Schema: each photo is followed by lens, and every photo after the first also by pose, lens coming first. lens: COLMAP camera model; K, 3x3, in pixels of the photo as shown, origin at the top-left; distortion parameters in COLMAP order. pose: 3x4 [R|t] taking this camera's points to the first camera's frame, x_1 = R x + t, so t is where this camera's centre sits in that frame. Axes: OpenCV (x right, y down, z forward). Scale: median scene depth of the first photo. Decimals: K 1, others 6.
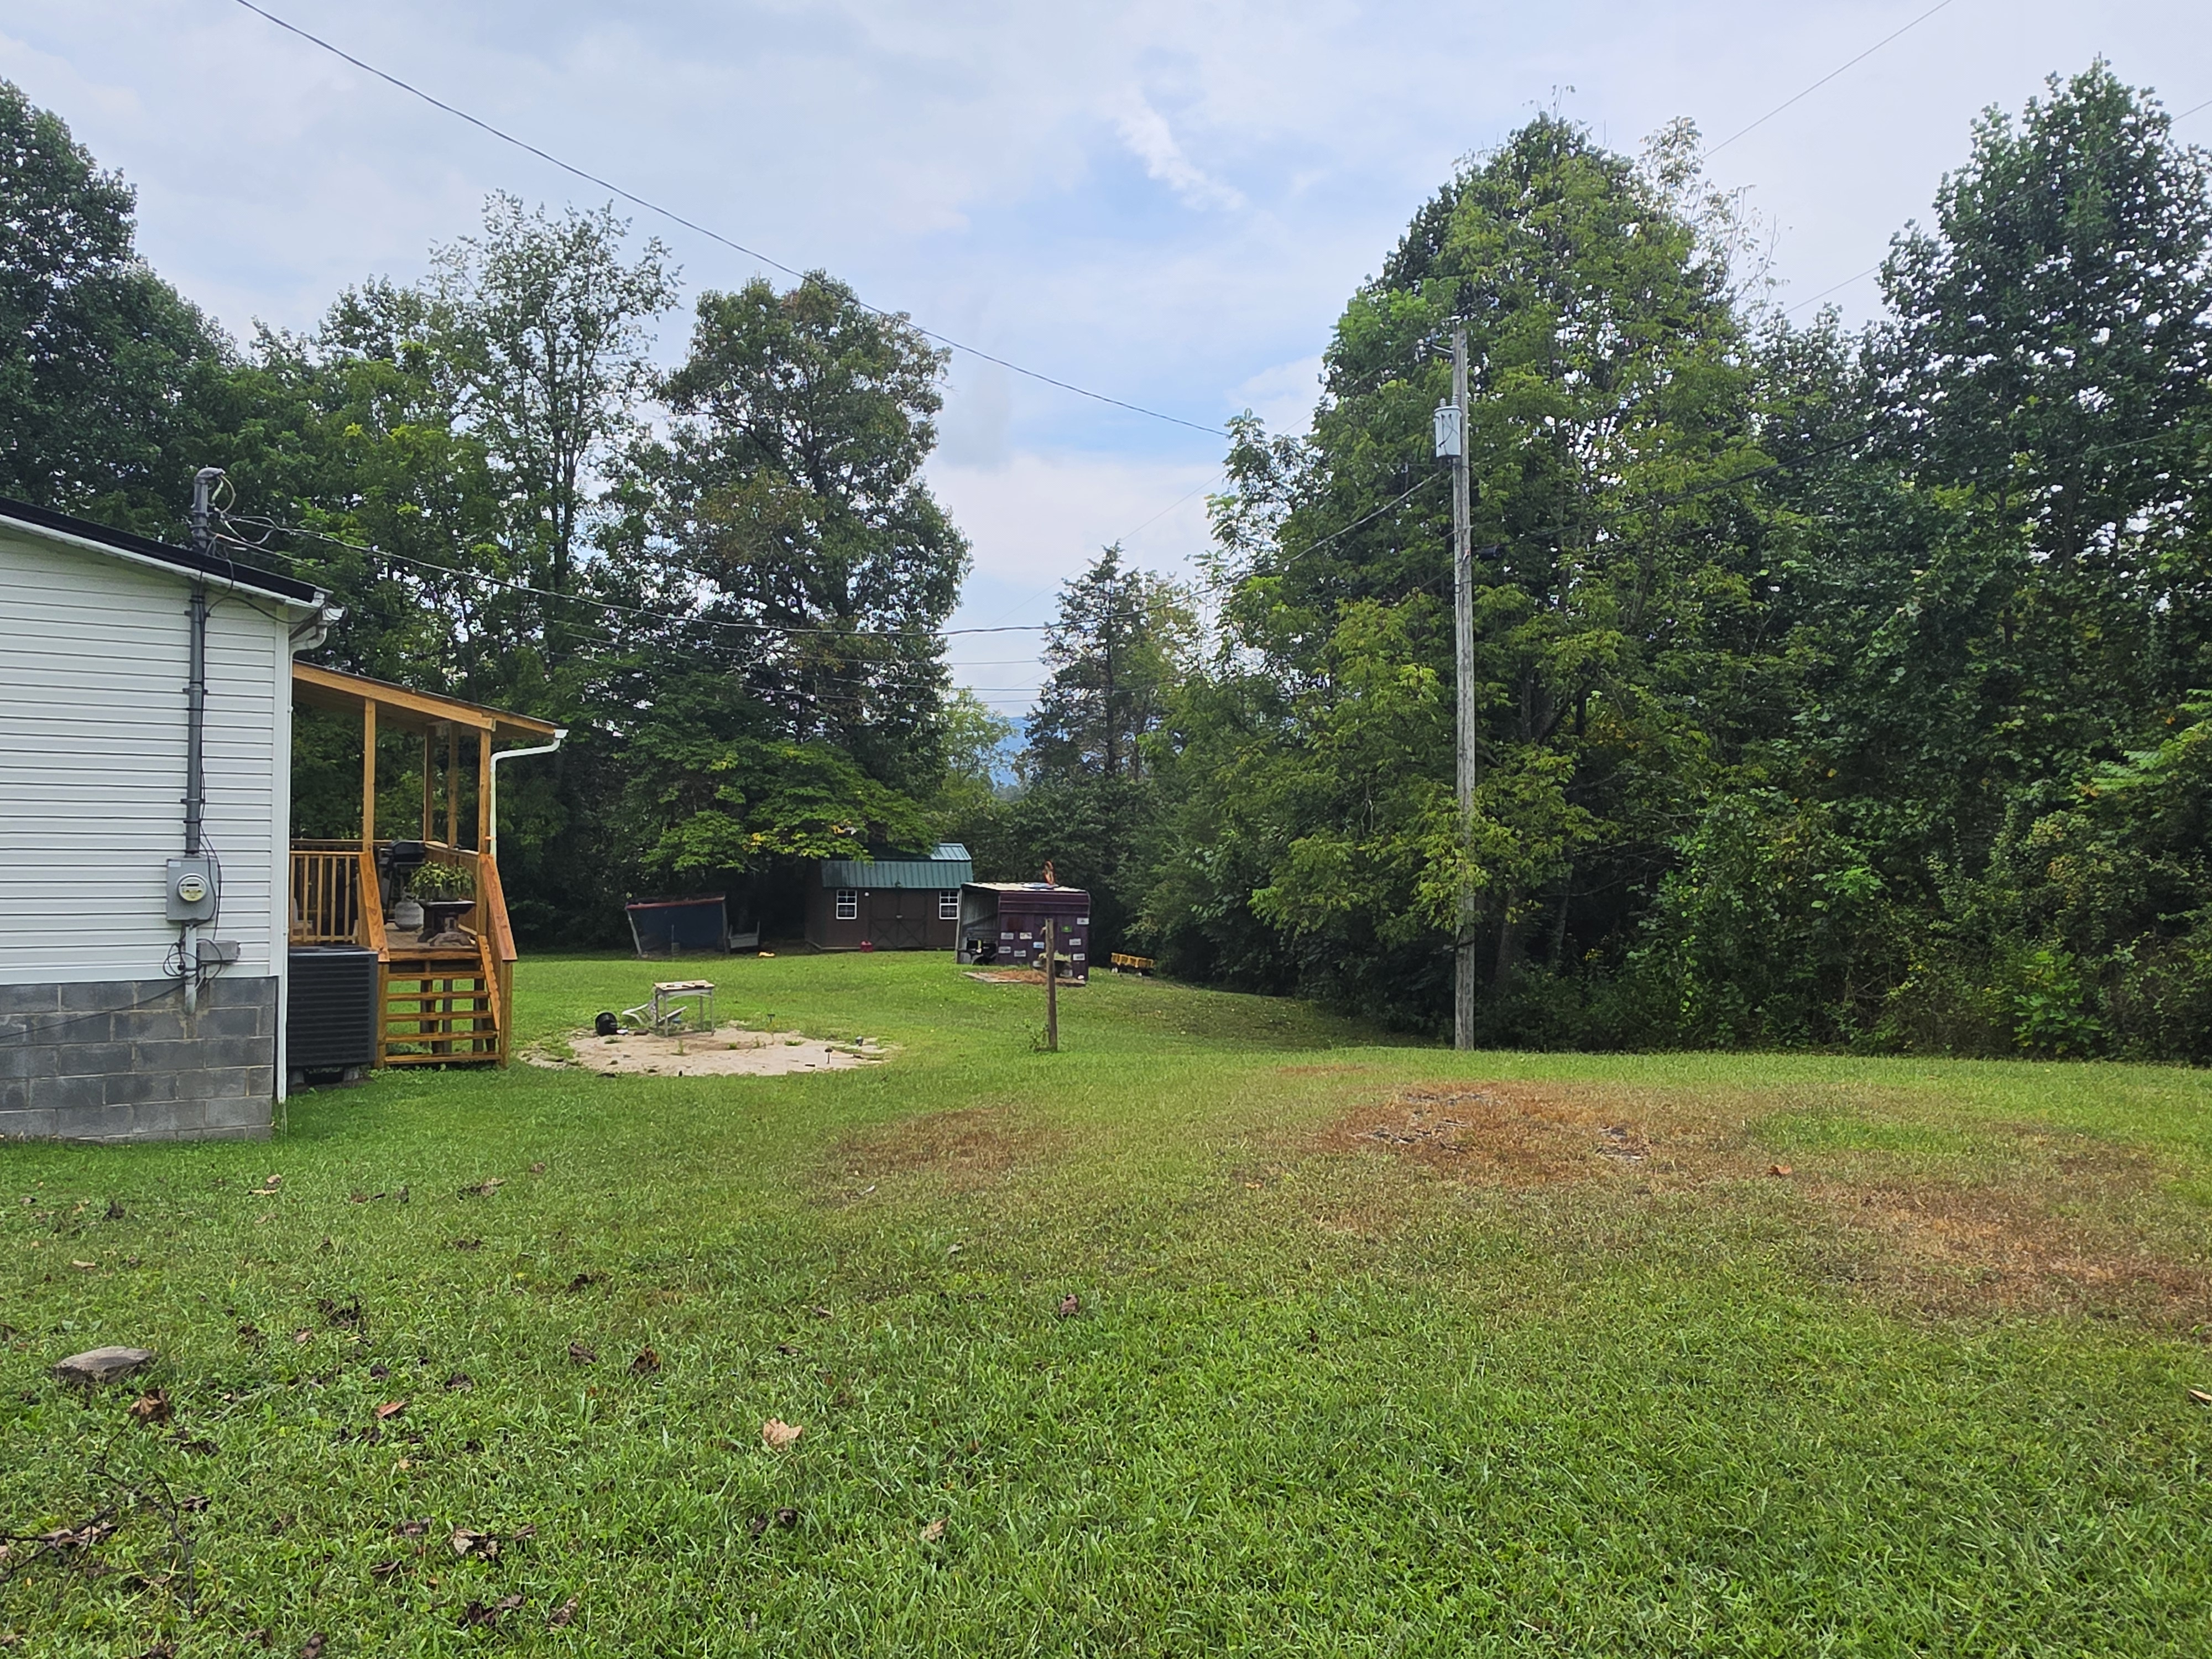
lens RADIAL K [[1481.1, 0, 1115.4], [0, 1481.1, 853.1], [0, 0, 1]] dist [-0.000371, -0.003241]
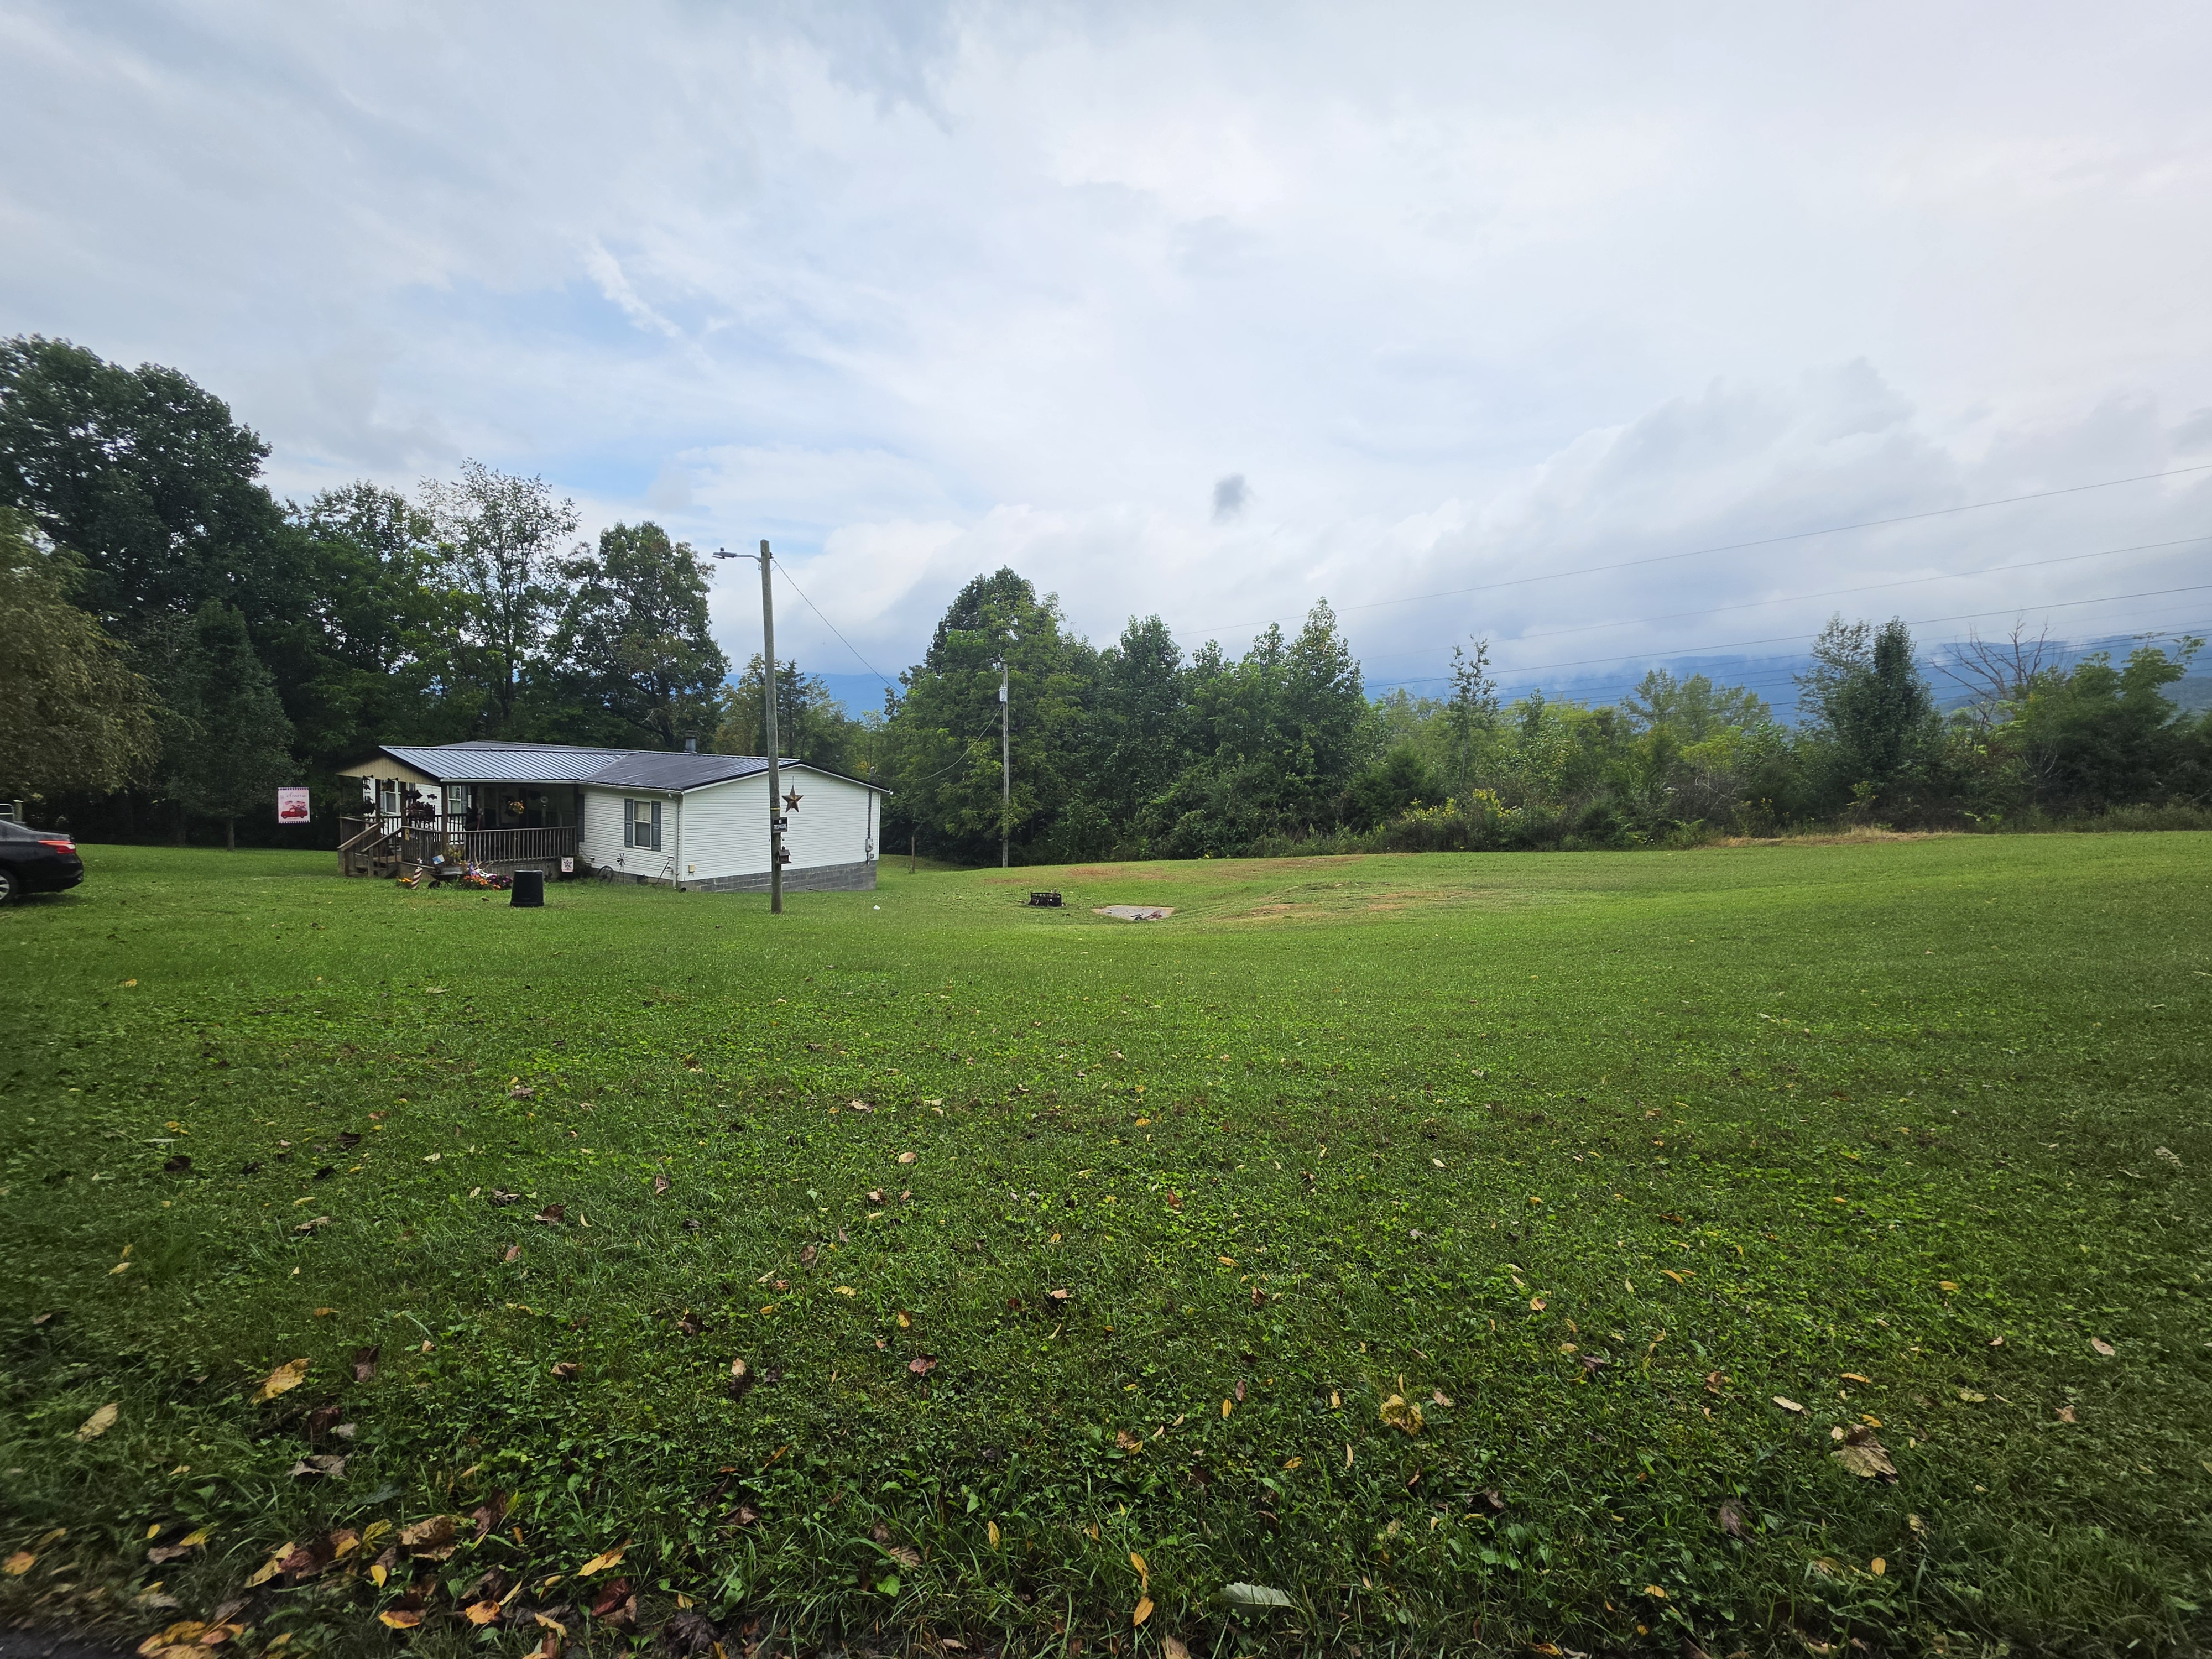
lens RADIAL K [[889.8, 0, 1100.2], [0, 889.8, 845.0], [0, 0, 1]] dist [-0.004294, 0.001177]
pose [[0.857807, -0.037284, 0.512618, -0.699749], [-0.010573, 0.995874, 0.090125, -0.123306], [-0.513863, -0.082730, 0.853874, -0.994718]]
